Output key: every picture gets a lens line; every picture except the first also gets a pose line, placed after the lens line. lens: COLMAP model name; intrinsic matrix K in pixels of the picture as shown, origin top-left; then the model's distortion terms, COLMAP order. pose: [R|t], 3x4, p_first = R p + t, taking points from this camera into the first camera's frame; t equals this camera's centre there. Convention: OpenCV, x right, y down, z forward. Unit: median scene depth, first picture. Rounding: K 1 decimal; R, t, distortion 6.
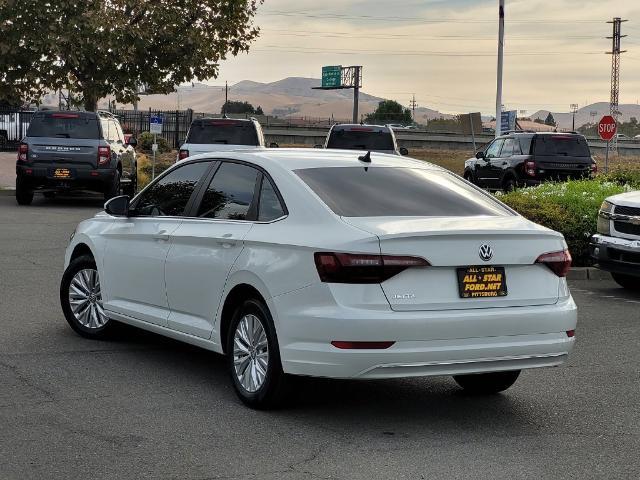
lens RADIAL K [[1410.5, 0, 321.1], [0, 1410.5, 238.8], [0, 0, 1]] dist [0.004437, 0.000000]
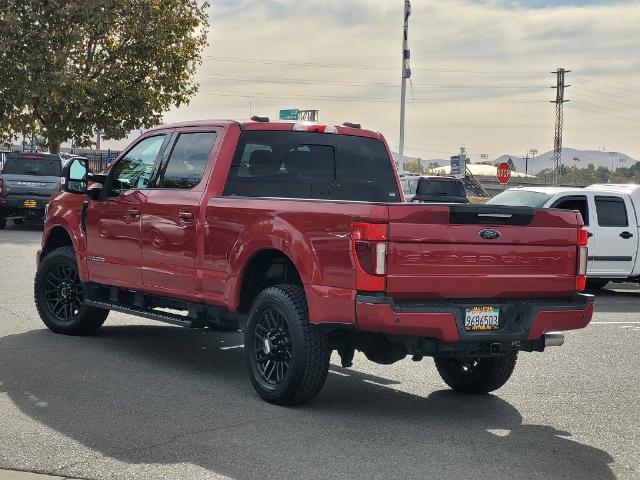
lens RADIAL K [[1410.5, 0, 318.8], [0, 1410.5, 241.1], [0, 0, 1]] dist [0.004437, 0.000000]
pose [[0.999574, 0.013064, 0.026086, 0.028146], [-0.012331, 0.999530, -0.028079, 0.013760], [-0.026440, 0.027746, 0.999265, -0.182149]]
